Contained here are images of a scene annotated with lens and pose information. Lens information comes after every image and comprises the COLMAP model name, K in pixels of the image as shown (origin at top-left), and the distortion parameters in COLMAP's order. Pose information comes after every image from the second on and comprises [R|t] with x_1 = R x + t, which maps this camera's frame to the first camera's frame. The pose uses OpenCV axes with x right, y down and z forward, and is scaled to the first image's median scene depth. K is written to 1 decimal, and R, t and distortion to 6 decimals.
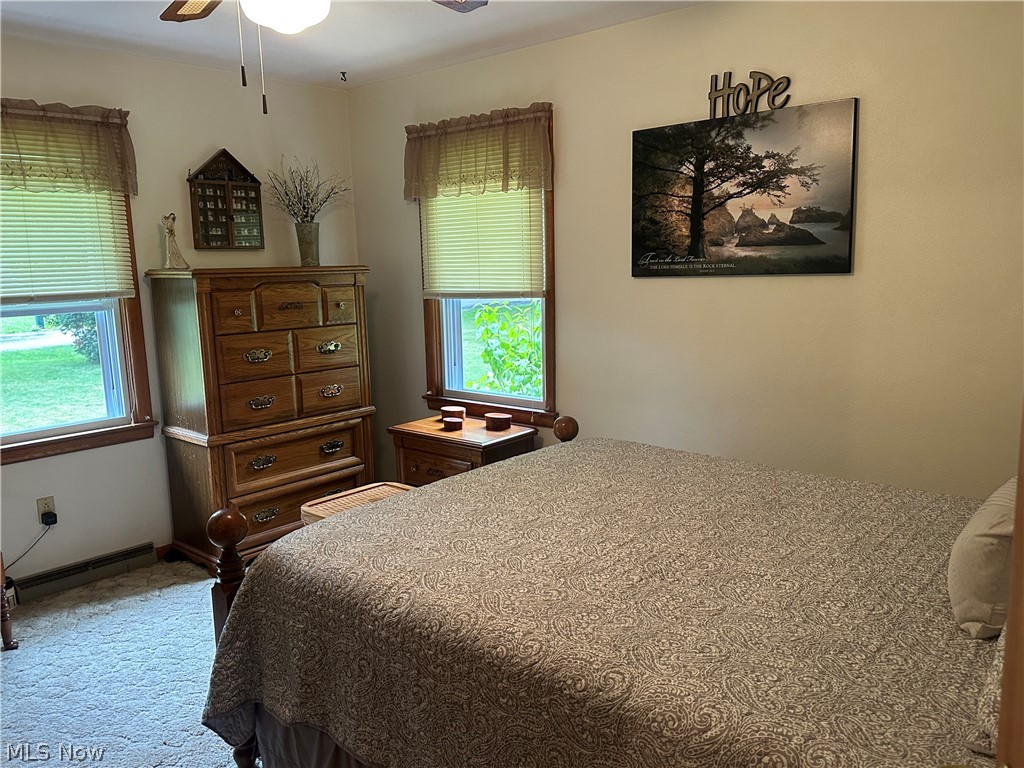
lens RADIAL K [[811.1, 0, 510.4], [0, 811.1, 387.5], [0, 0, 1]] dist [0.076215, -0.091656]
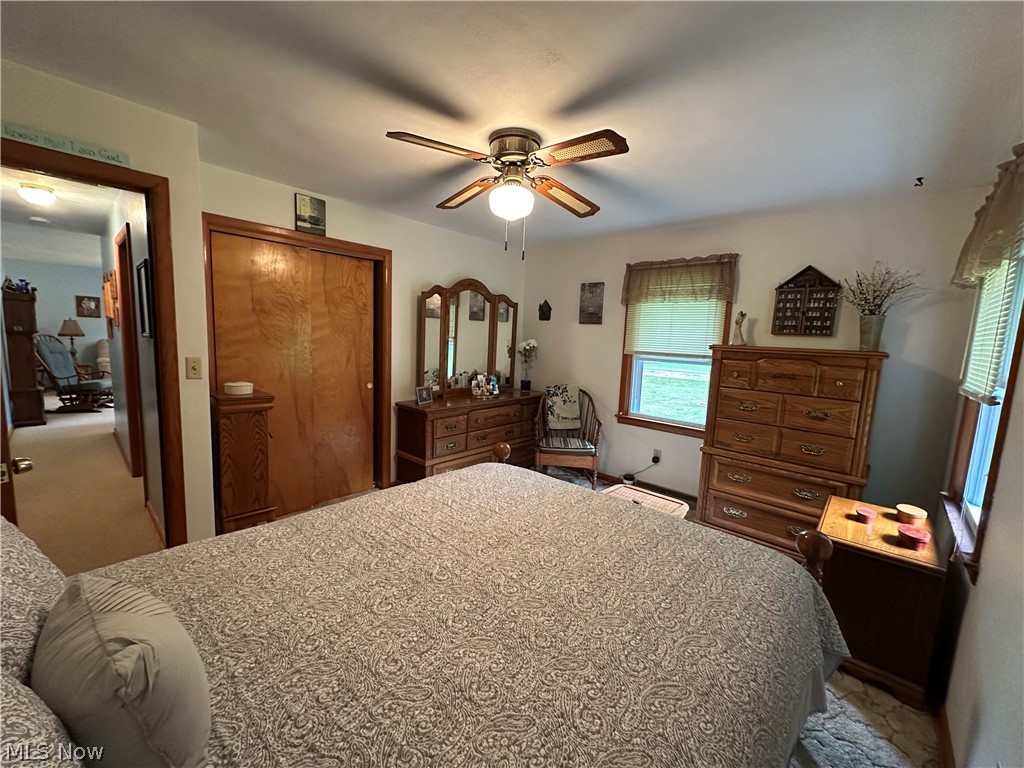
lens RADIAL K [[409.1, 0, 511.7], [0, 409.1, 380.8], [0, 0, 1]] dist [-0.003268, 0.000369]
pose [[-0.020571, 0.136590, -0.990414, 0.390389], [-0.200573, 0.969921, 0.137929, -0.091634], [0.979463, 0.201487, 0.007444, 0.533700]]
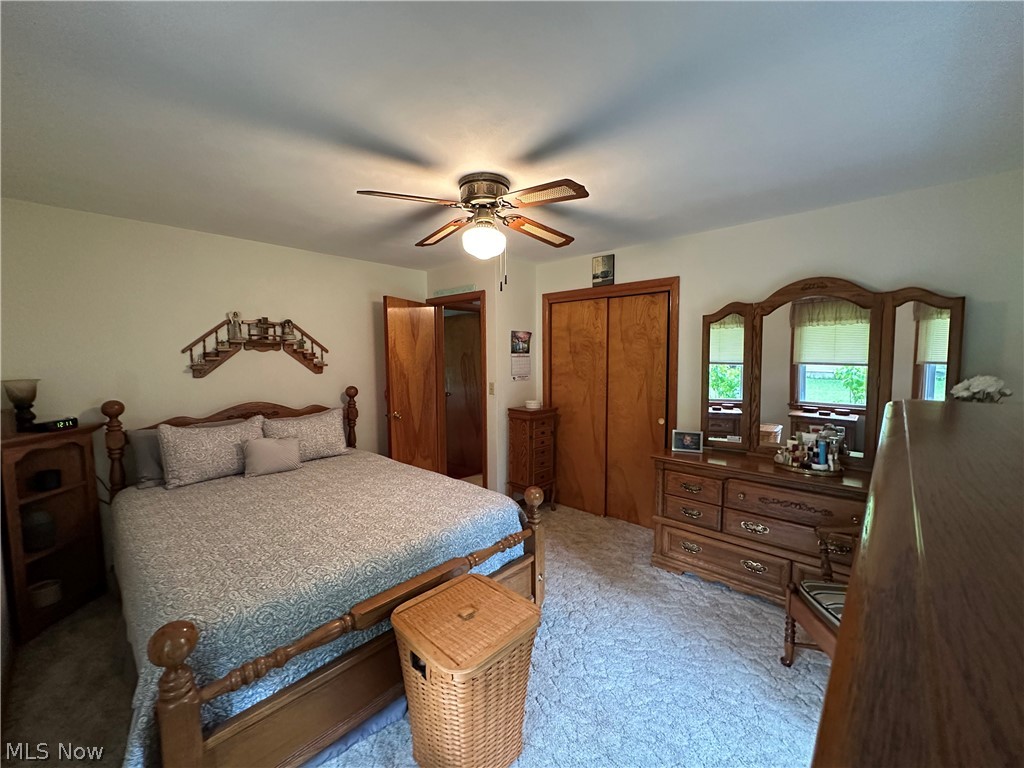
lens RADIAL K [[409.1, 0, 516.2], [0, 409.1, 381.8], [0, 0, 1]] dist [-0.003268, 0.000369]
pose [[-0.999394, 0.029789, 0.018011, -0.179536], [0.033097, 0.973455, 0.226471, -0.178137], [-0.010786, 0.226930, -0.973851, 1.038567]]
